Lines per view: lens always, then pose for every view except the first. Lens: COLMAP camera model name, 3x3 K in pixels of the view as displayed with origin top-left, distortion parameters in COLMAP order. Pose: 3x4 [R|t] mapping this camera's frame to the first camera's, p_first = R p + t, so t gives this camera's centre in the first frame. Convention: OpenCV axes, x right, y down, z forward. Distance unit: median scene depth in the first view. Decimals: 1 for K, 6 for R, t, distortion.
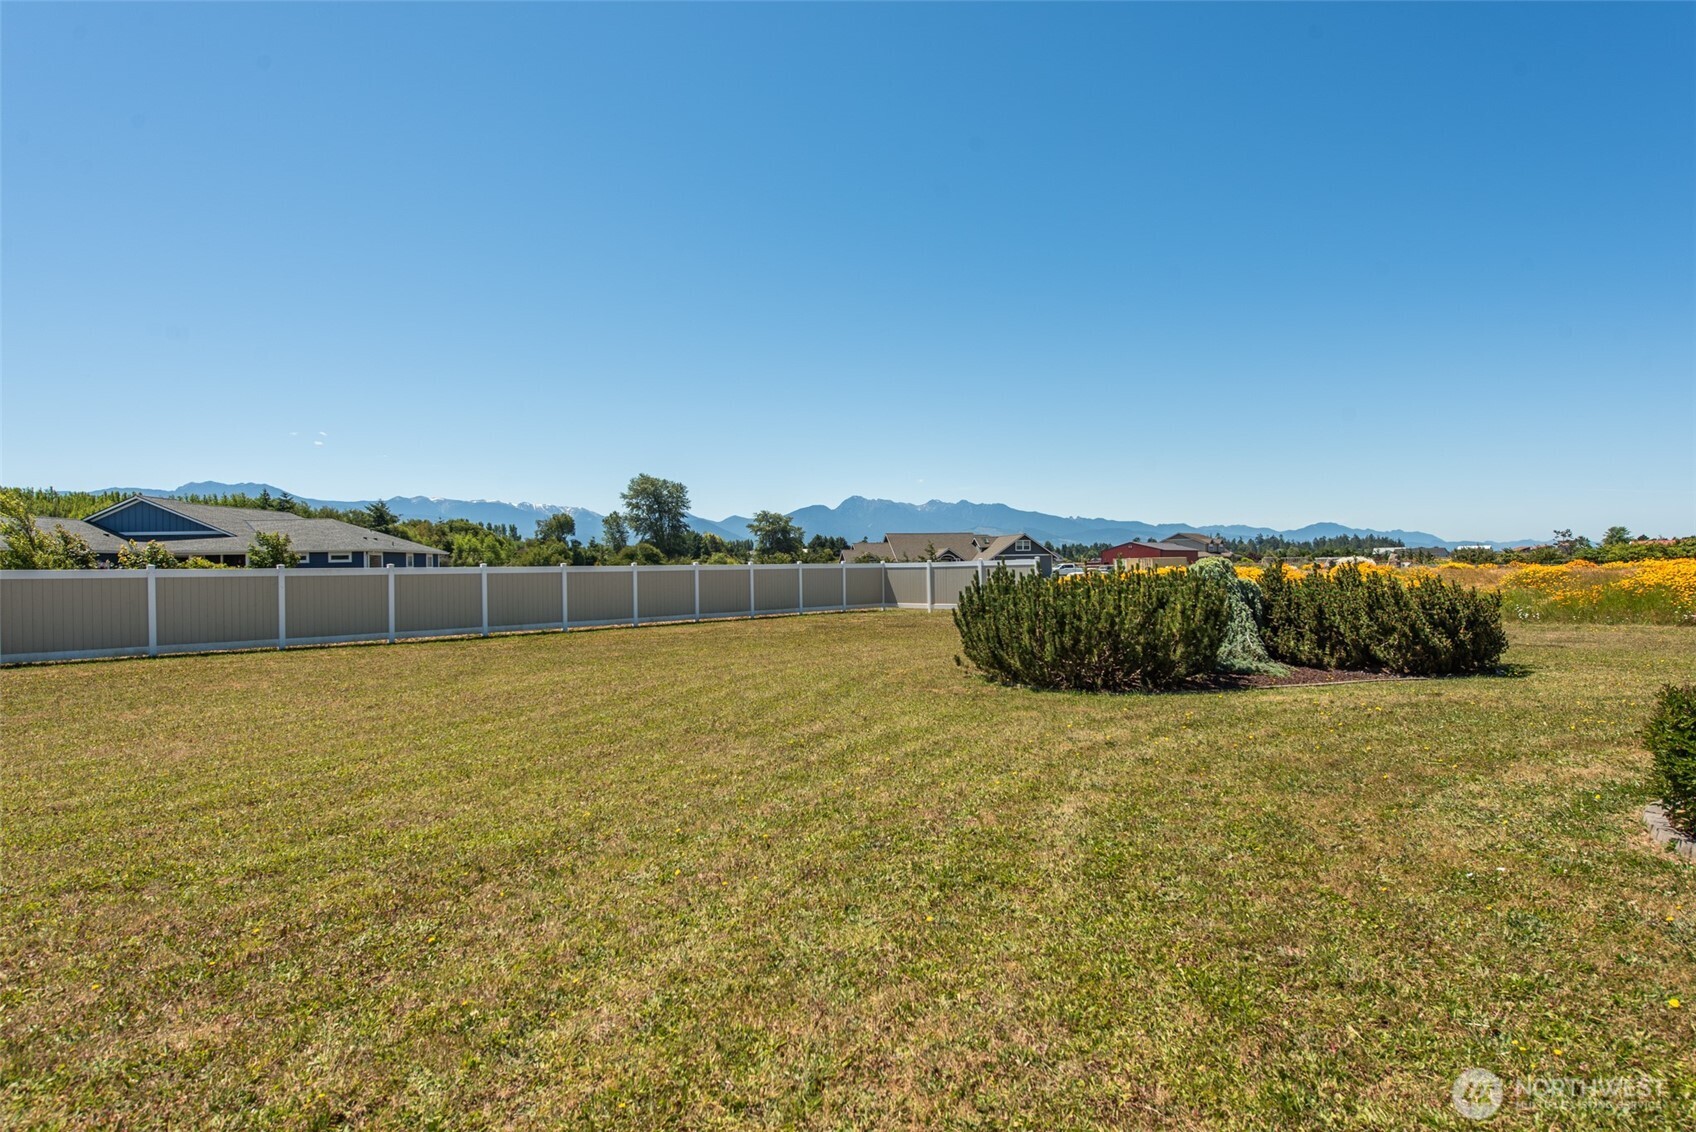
lens RADIAL K [[885.7, 0, 843.3], [0, 885.7, 566.1], [0, 0, 1]] dist [-0.004618, -0.000496]
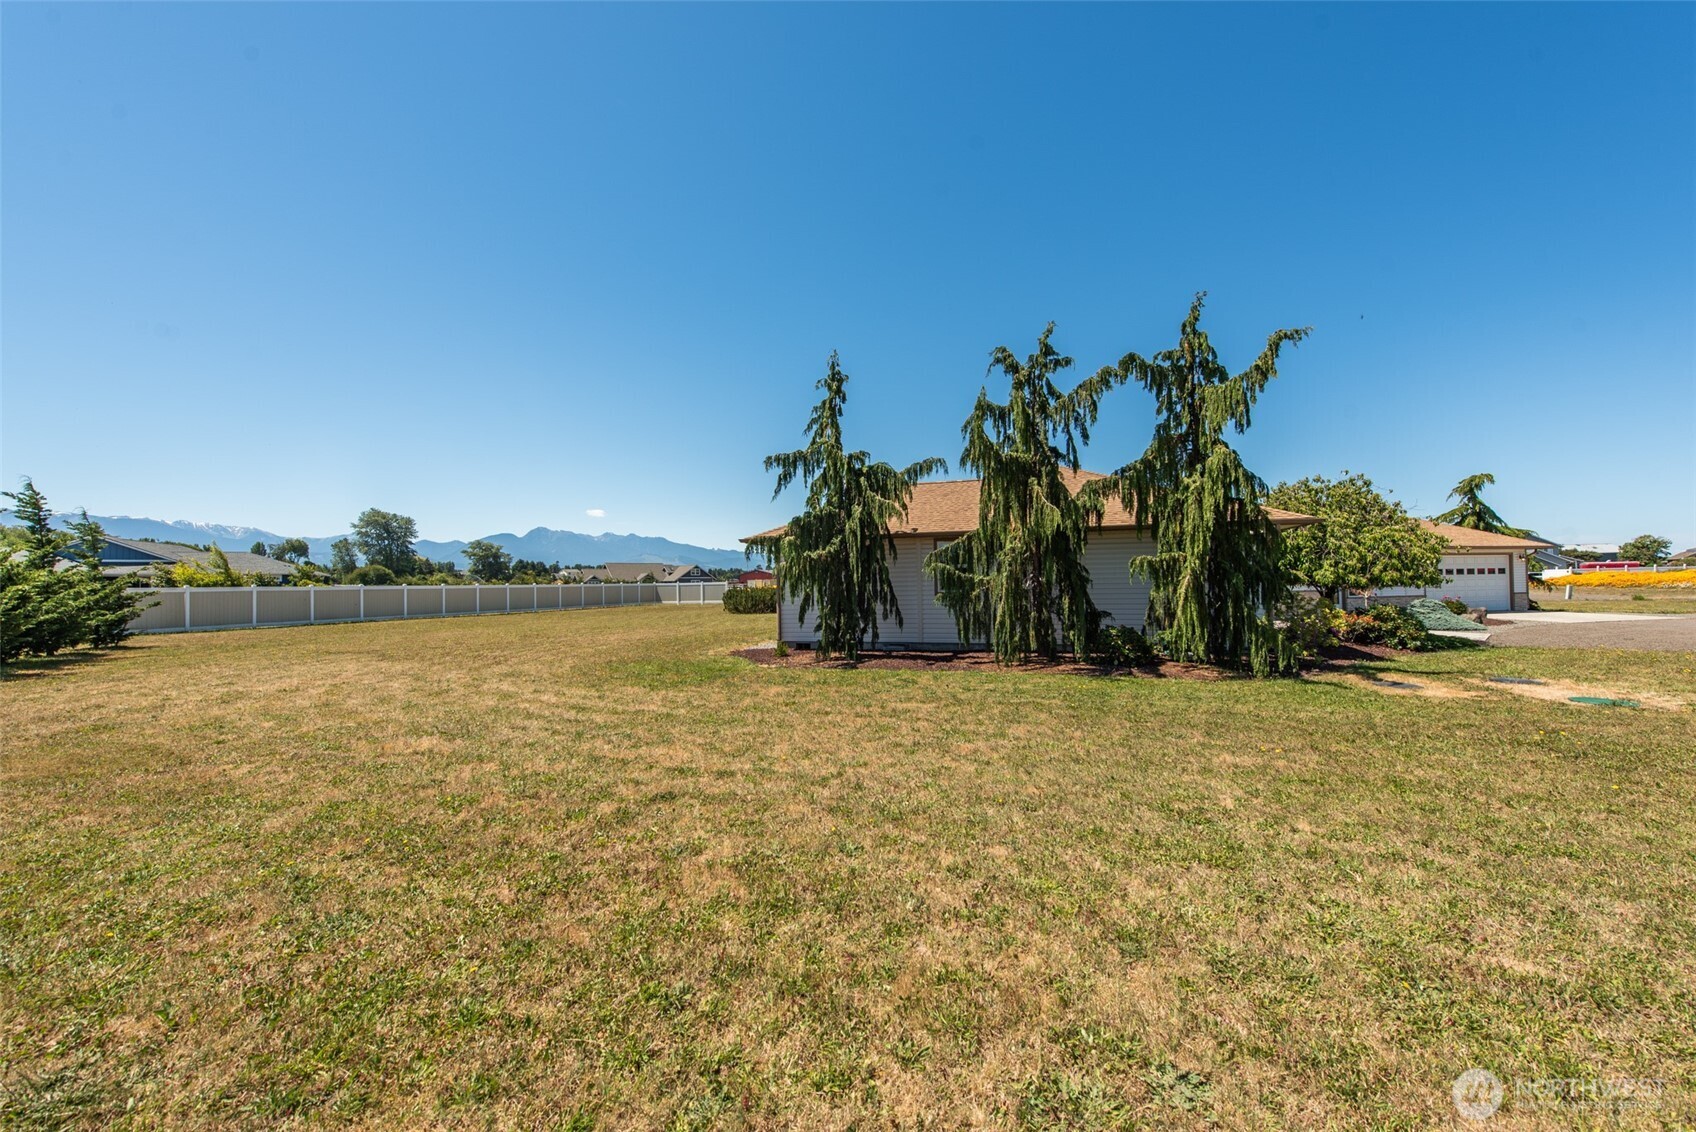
lens RADIAL K [[668.7, 0, 845.7], [0, 668.7, 572.4], [0, 0, 1]] dist [0.001254, 0.000038]
pose [[0.901780, 0.010679, 0.432064, -0.036970], [-0.002671, 0.999813, -0.019137, -0.000005], [-0.432188, 0.016103, 0.901640, -0.104749]]
